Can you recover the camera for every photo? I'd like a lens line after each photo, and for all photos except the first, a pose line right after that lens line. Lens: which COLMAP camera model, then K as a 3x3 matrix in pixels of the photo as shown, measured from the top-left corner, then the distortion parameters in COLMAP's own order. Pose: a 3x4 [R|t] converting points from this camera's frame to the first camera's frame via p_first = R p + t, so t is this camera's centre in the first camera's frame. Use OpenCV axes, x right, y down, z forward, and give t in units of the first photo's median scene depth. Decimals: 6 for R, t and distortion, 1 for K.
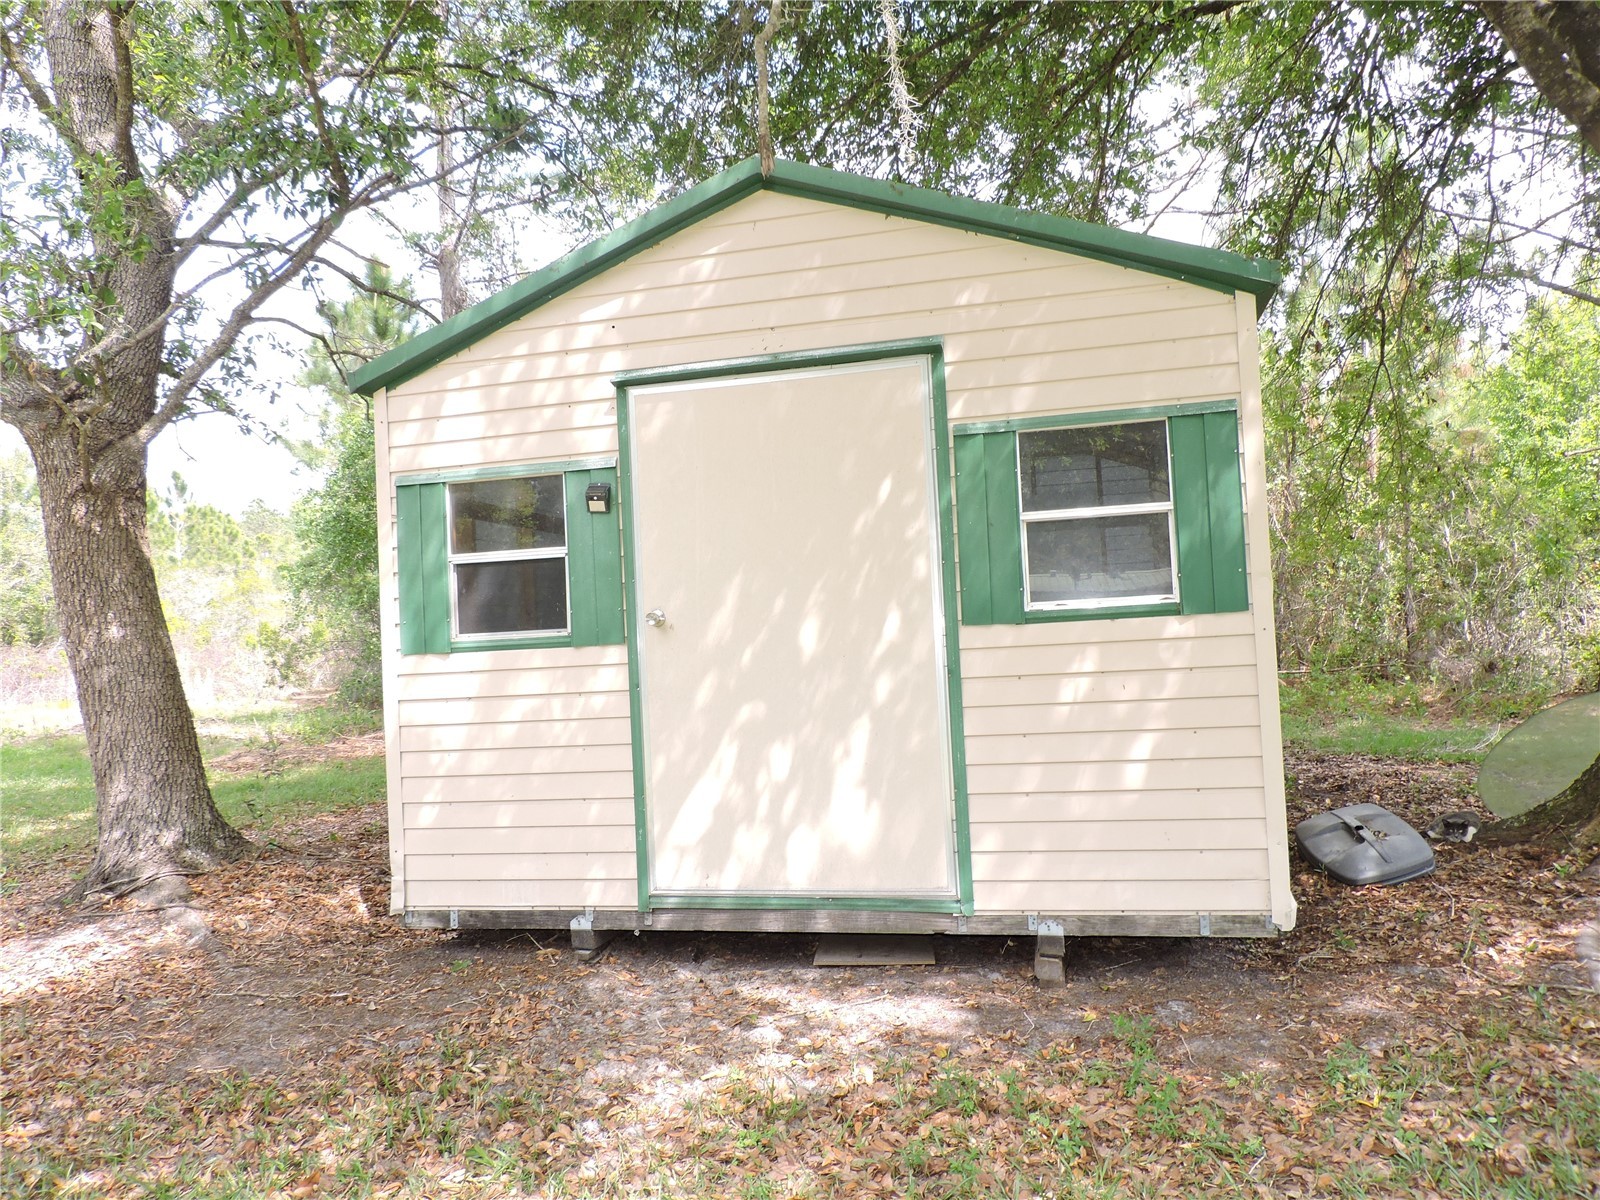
lens RADIAL K [[1161.3, 0, 801.1], [0, 1161.3, 610.3], [0, 0, 1]] dist [0.000922, -0.002664]
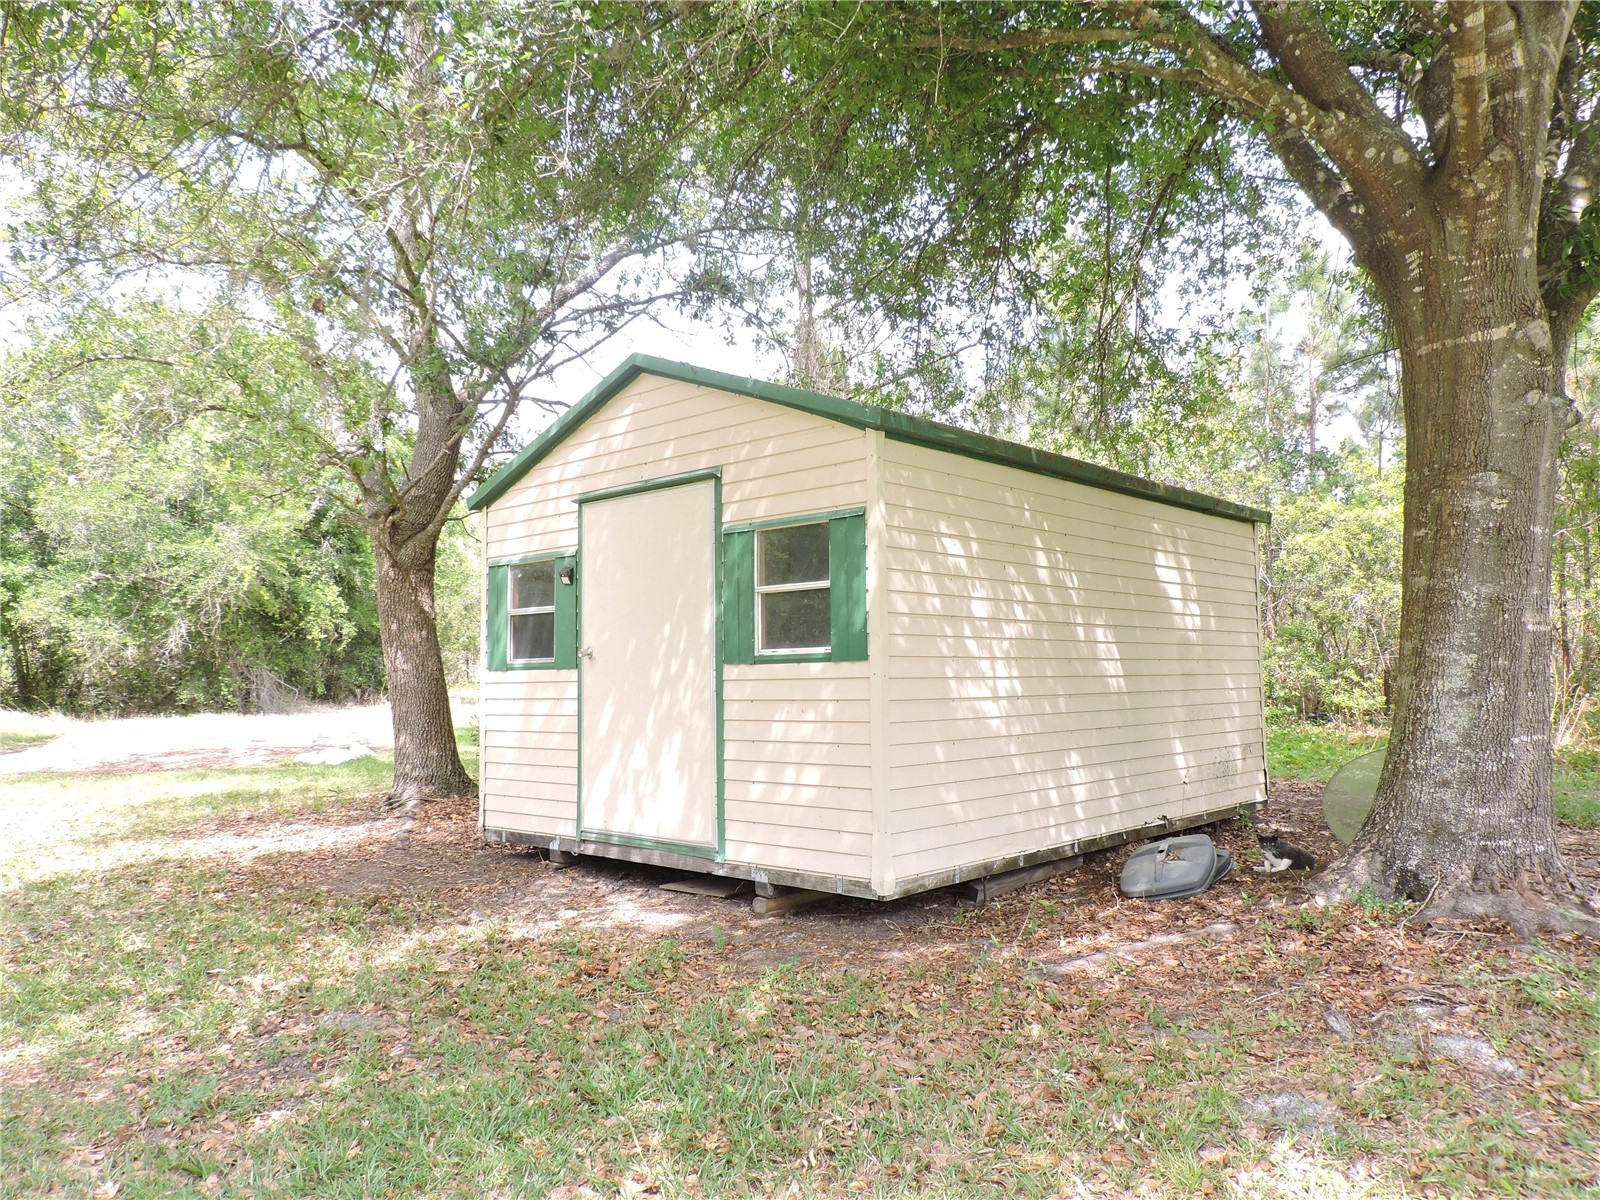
lens RADIAL K [[1161.3, 0, 799.0], [0, 1161.3, 594.0], [0, 0, 1]] dist [0.000922, -0.002664]
pose [[0.870747, -0.001699, -0.491728, 0.901906], [-0.005634, 0.999894, -0.013431, -0.053752], [0.491699, 0.014465, 0.870645, -0.219448]]
